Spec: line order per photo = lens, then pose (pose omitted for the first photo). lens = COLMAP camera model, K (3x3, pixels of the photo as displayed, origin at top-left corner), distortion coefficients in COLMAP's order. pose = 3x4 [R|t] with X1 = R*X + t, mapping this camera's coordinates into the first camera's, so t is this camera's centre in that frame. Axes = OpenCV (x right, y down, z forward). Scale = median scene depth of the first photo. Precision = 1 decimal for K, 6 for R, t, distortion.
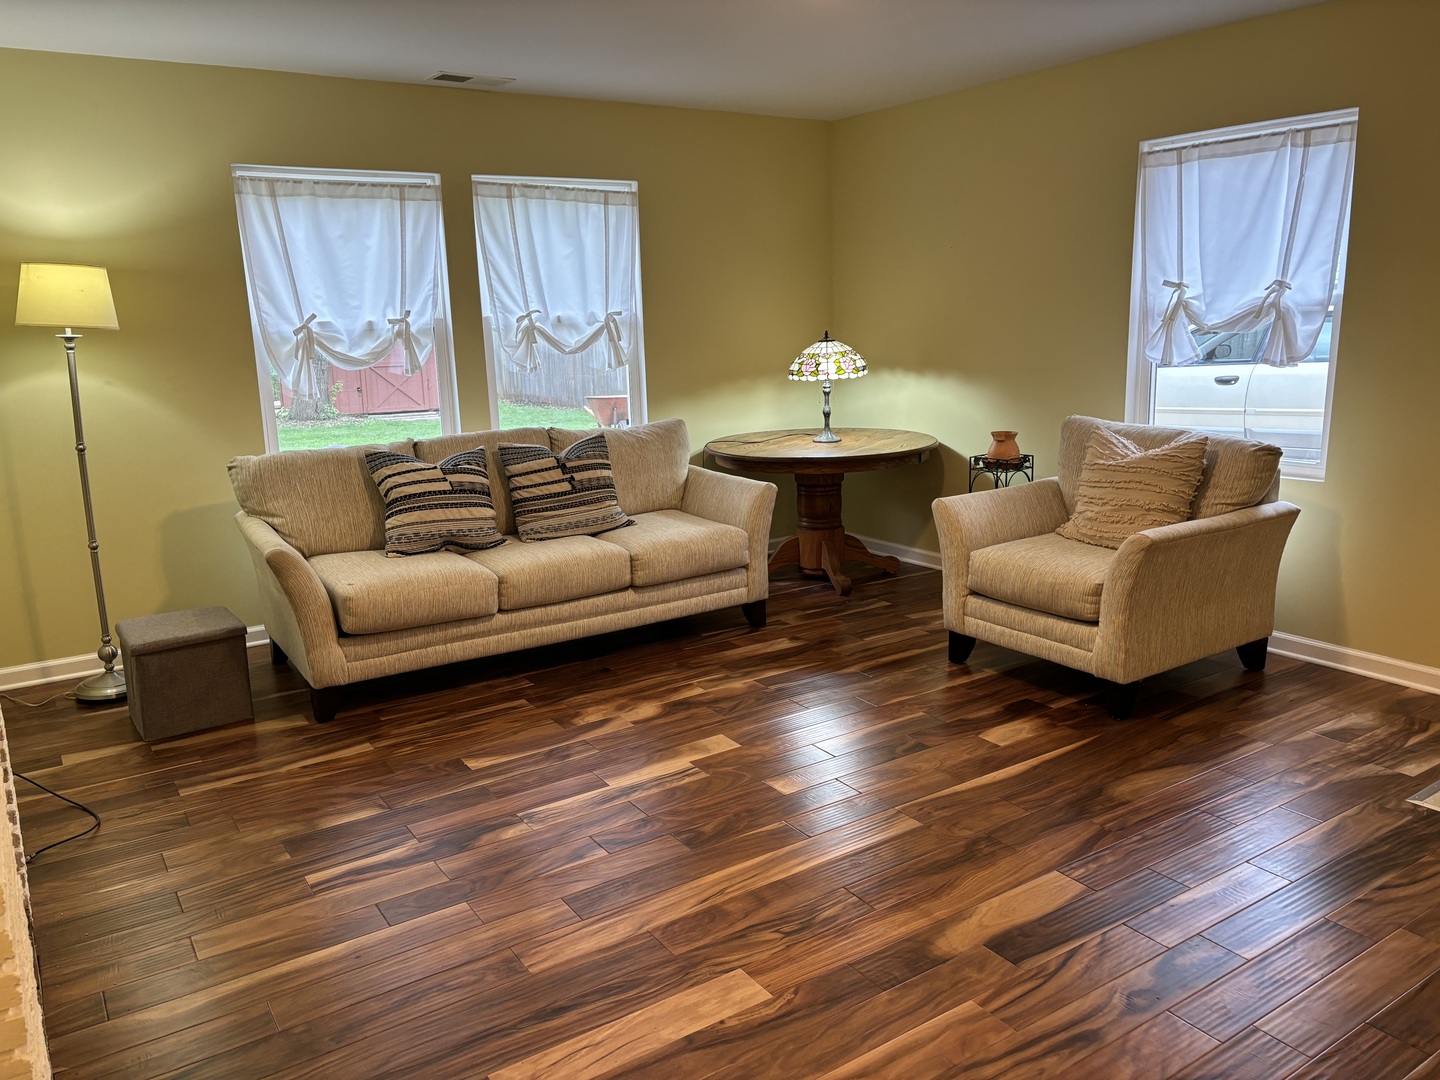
lens RADIAL K [[1093.1, 0, 715.6], [0, 1093.1, 541.7], [0, 0, 1]] dist [0.048491, -0.037016]
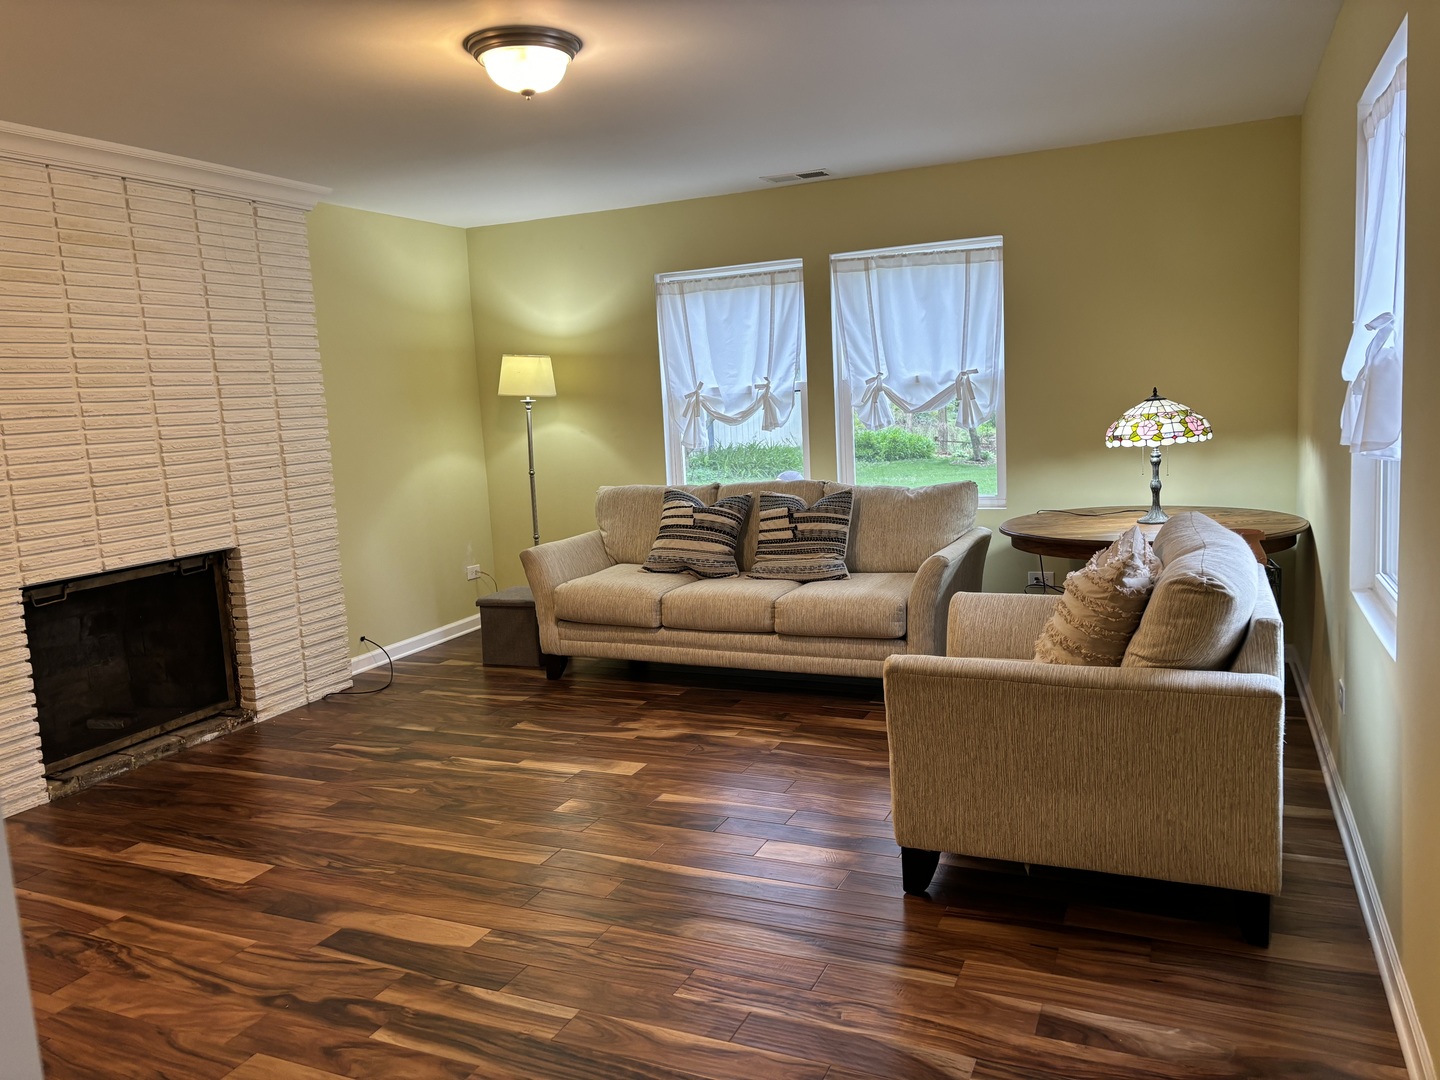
lens RADIAL K [[1093.1, 0, 712.7], [0, 1093.1, 535.6], [0, 0, 1]] dist [0.048491, -0.037016]
pose [[0.524529, 0.108334, -0.844472, 0.759576], [-0.142732, 0.989023, 0.038222, -0.081807], [0.839343, 0.100485, 0.534234, 0.358312]]
